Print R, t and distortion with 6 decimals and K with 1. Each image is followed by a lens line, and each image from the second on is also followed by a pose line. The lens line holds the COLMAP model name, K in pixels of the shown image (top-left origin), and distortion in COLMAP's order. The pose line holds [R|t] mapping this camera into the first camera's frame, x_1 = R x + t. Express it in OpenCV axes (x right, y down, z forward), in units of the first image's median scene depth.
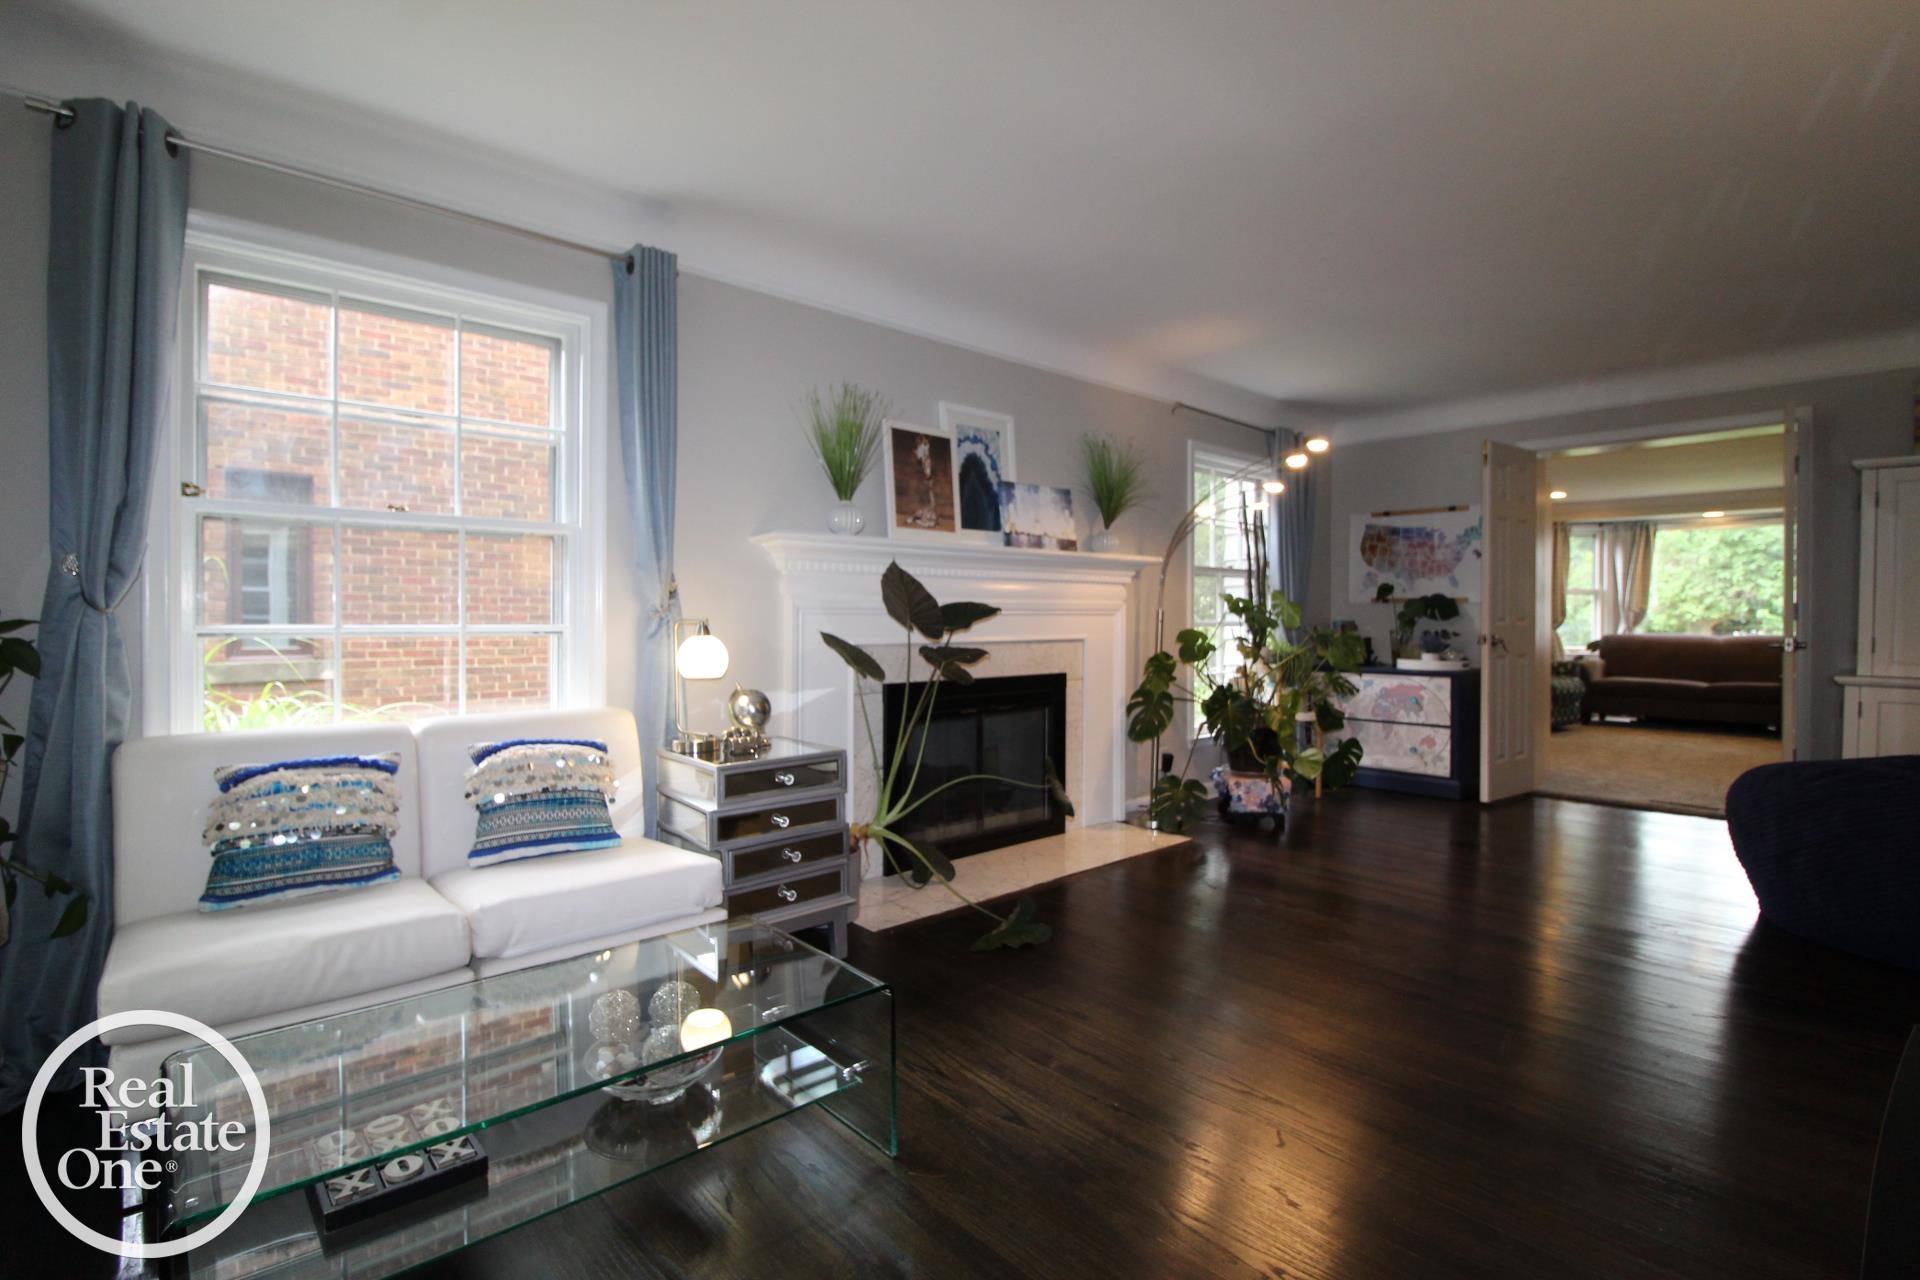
lens RADIAL K [[907.2, 0, 1002.6], [0, 907.2, 617.7], [0, 0, 1]] dist [-0.019995, -0.001443]
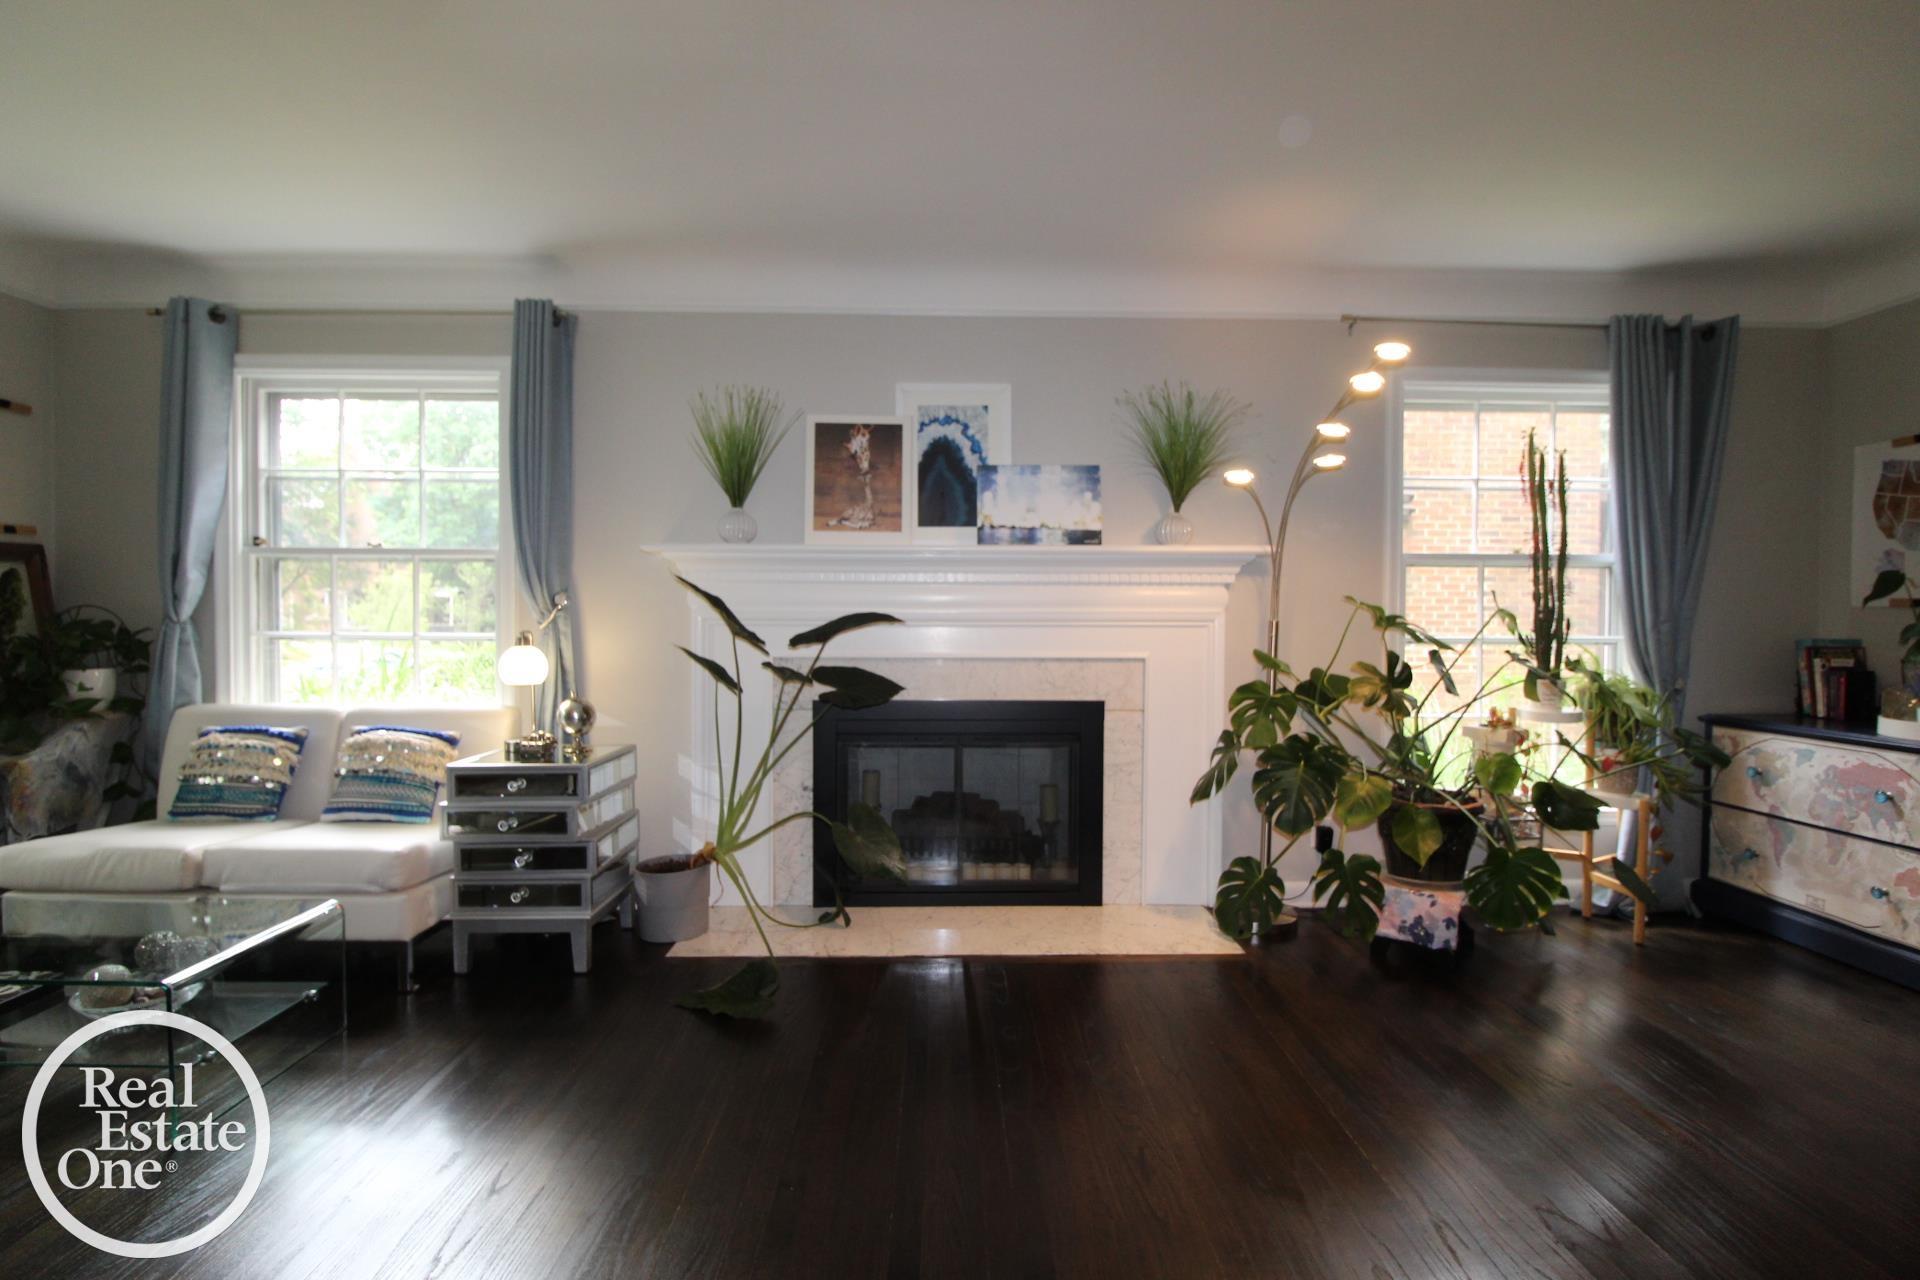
lens RADIAL K [[907.2, 0, 980.5], [0, 907.2, 629.3], [0, 0, 1]] dist [-0.019995, -0.001443]
pose [[0.744323, 0.012451, -0.667704, 0.561258], [-0.004361, 0.999895, 0.013784, -0.012331], [0.667806, -0.007348, 0.744299, 0.385855]]
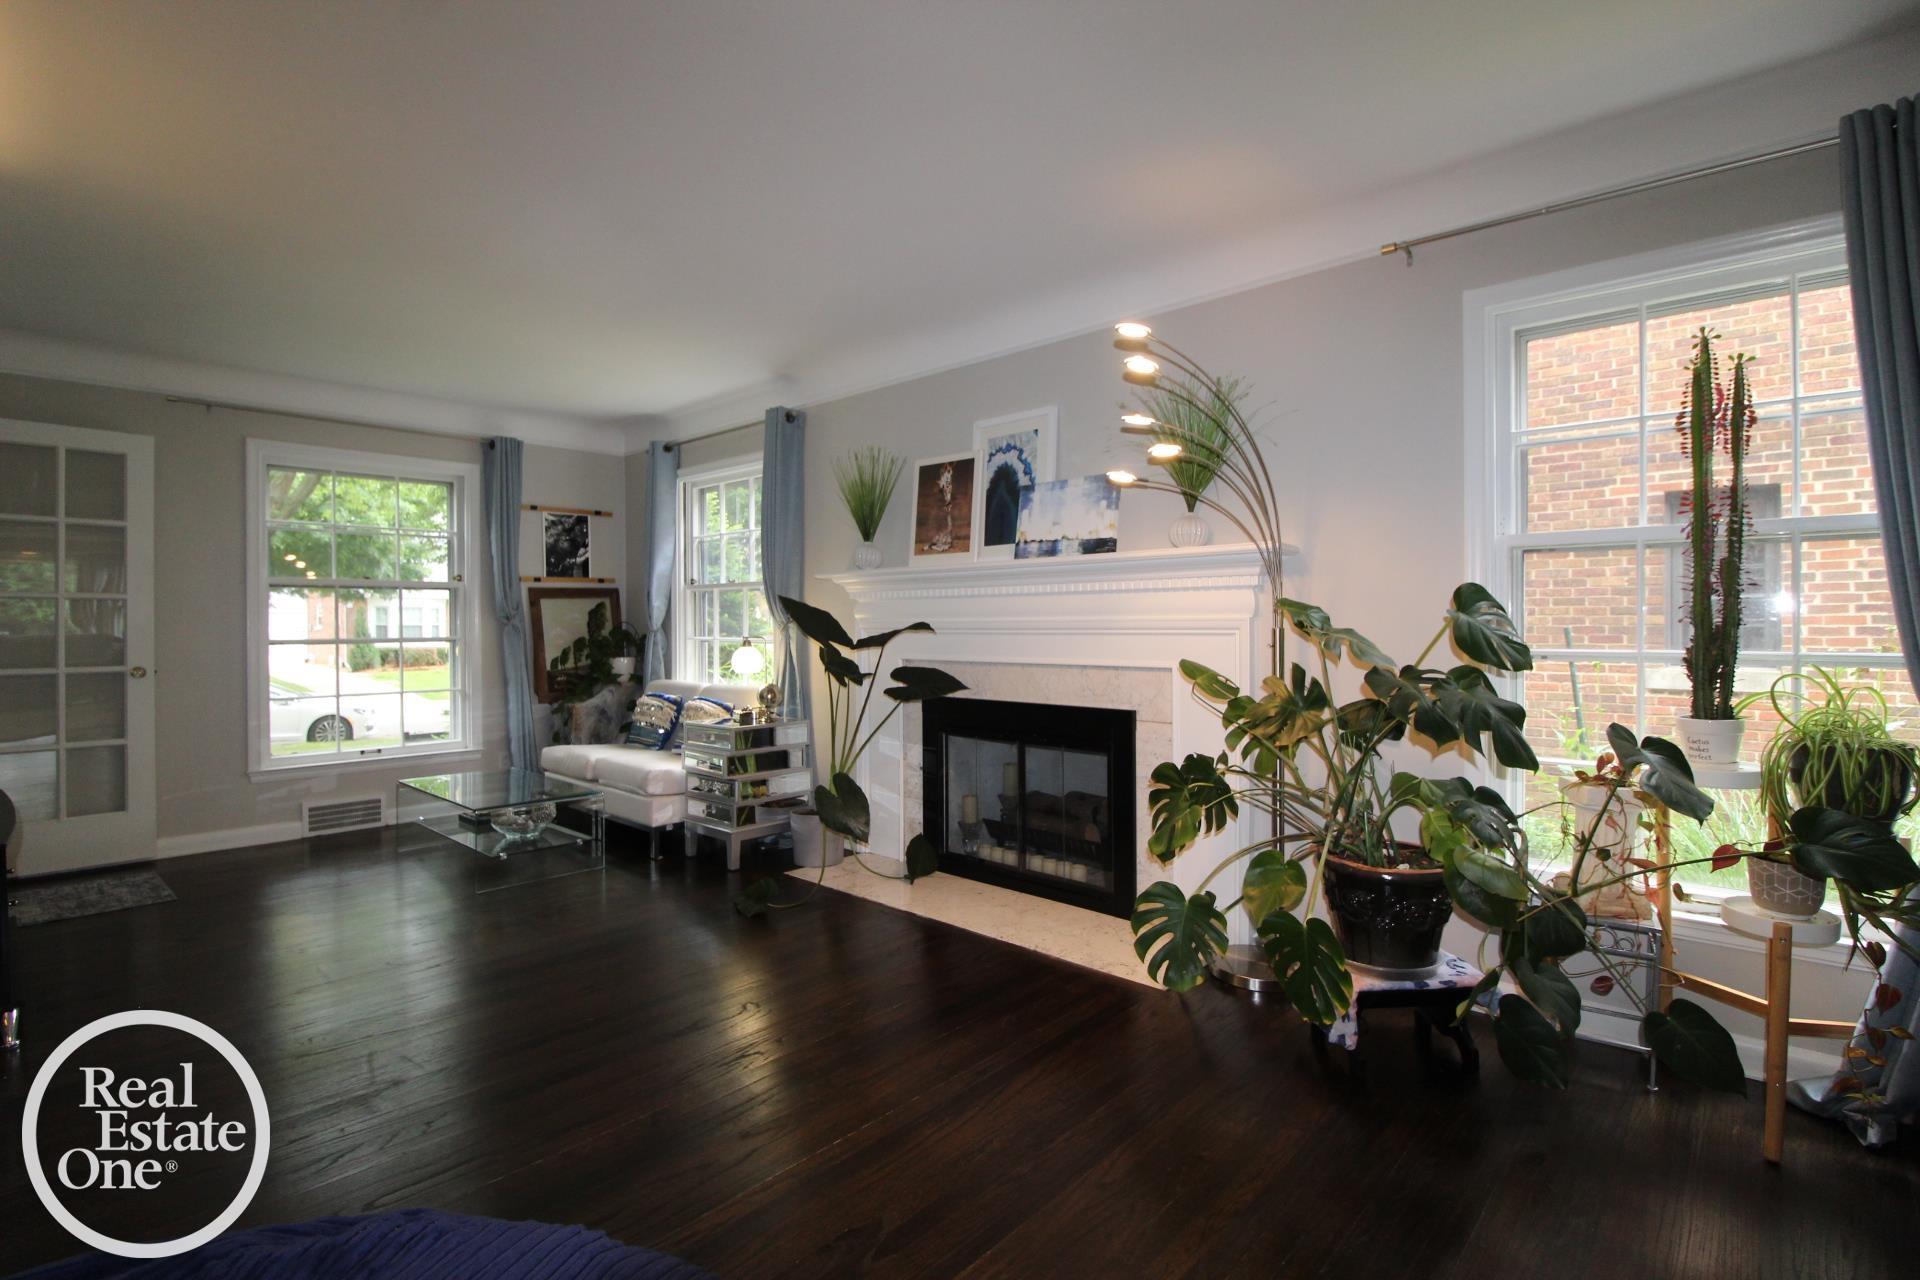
lens RADIAL K [[907.2, 0, 967.1], [0, 907.2, 628.7], [0, 0, 1]] dist [-0.019995, -0.001443]
pose [[0.061199, -0.000942, -0.998125, 0.905348], [-0.001957, 0.999998, -0.001064, -0.007739], [0.998124, 0.002019, 0.061197, 0.897386]]
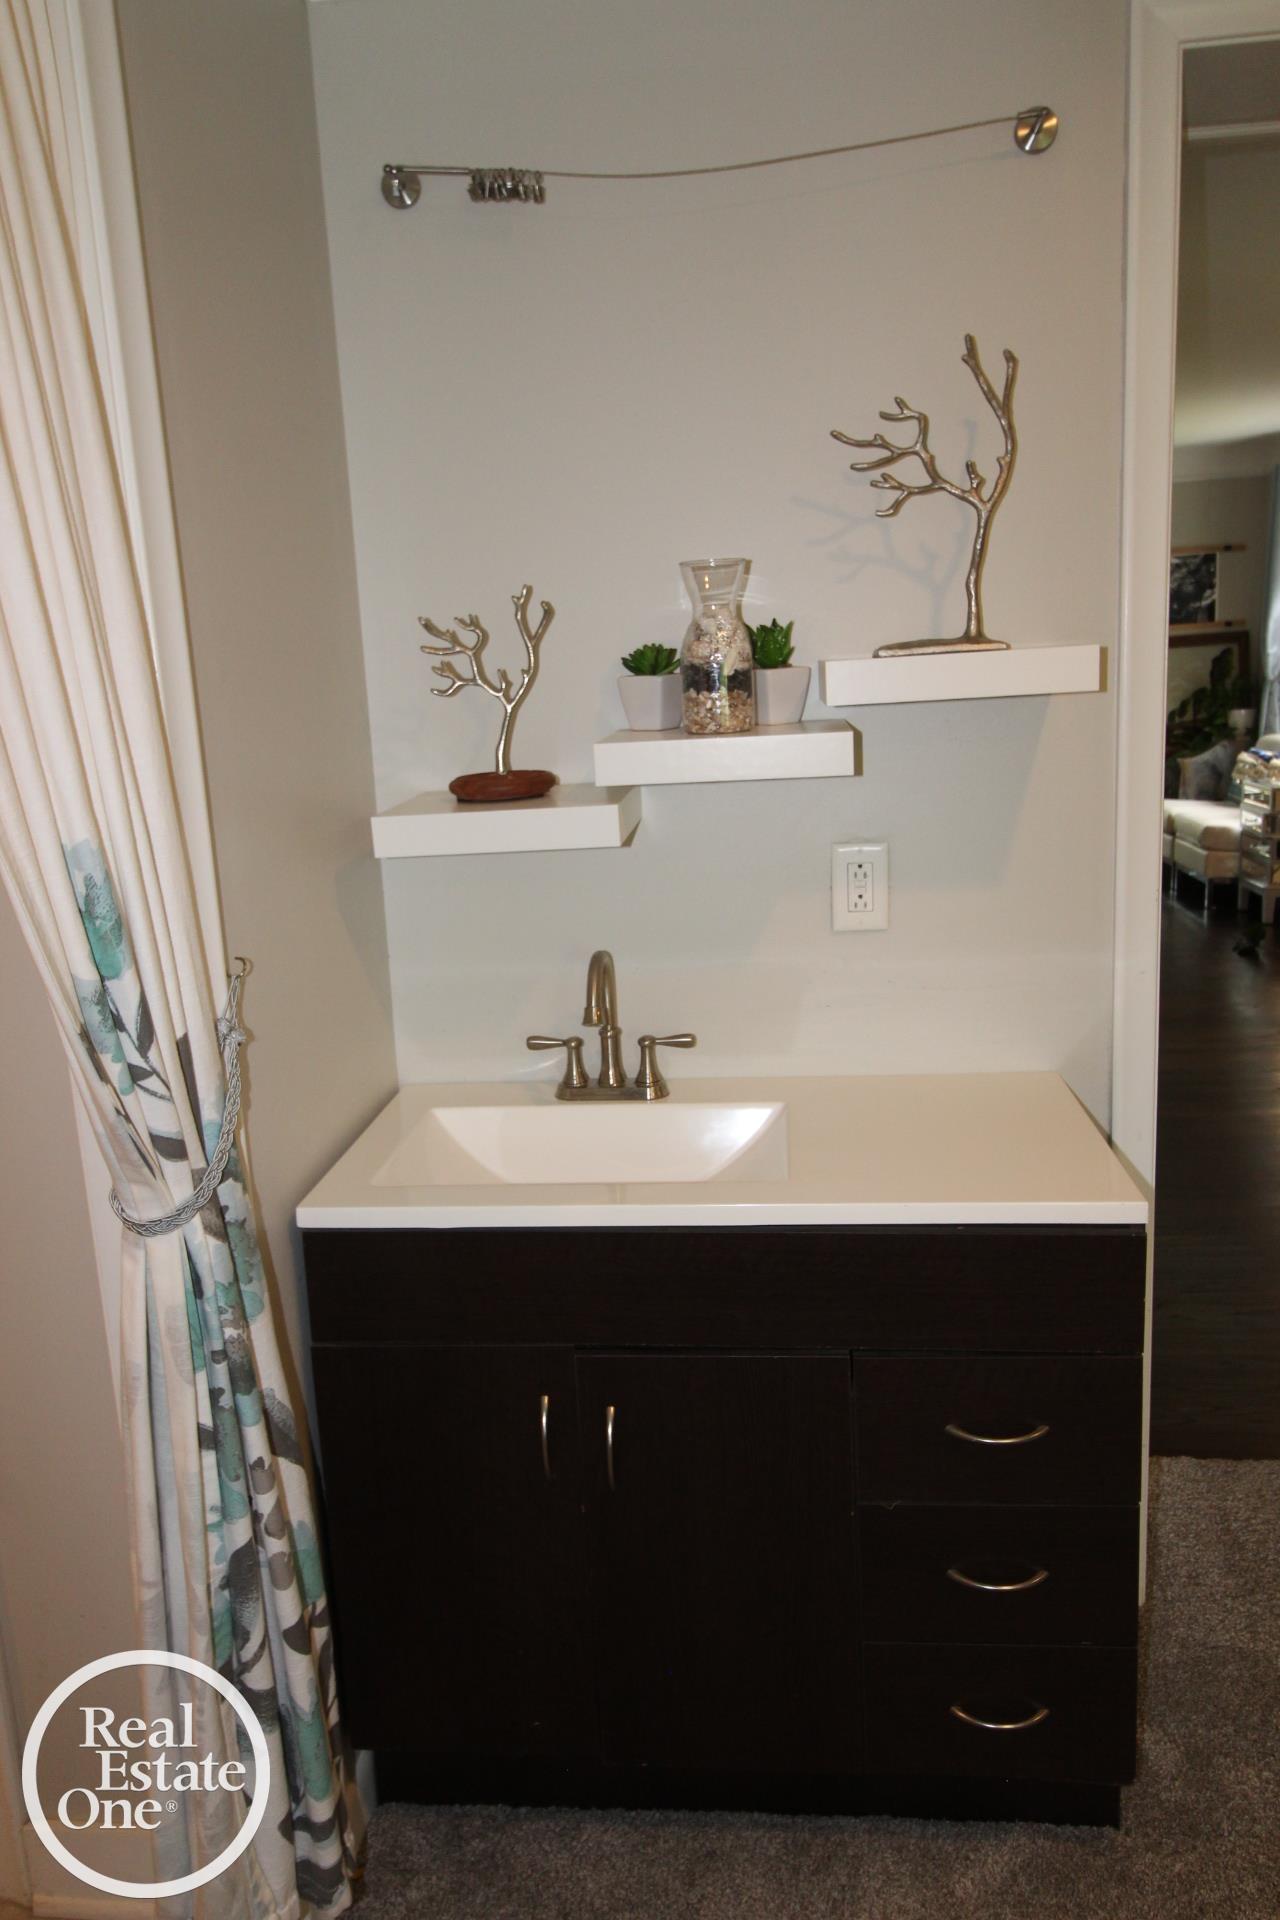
lens RADIAL K [[1414.8, 0, 632.7], [0, 1414.8, 969.1], [0, 0, 1]] dist [0.015266, 0.000048]
pose [[-0.763850, 0.169875, -0.622637, 1.488499], [0.046535, 0.976724, 0.209391, -0.067773], [0.643714, 0.130969, -0.753975, 1.485009]]
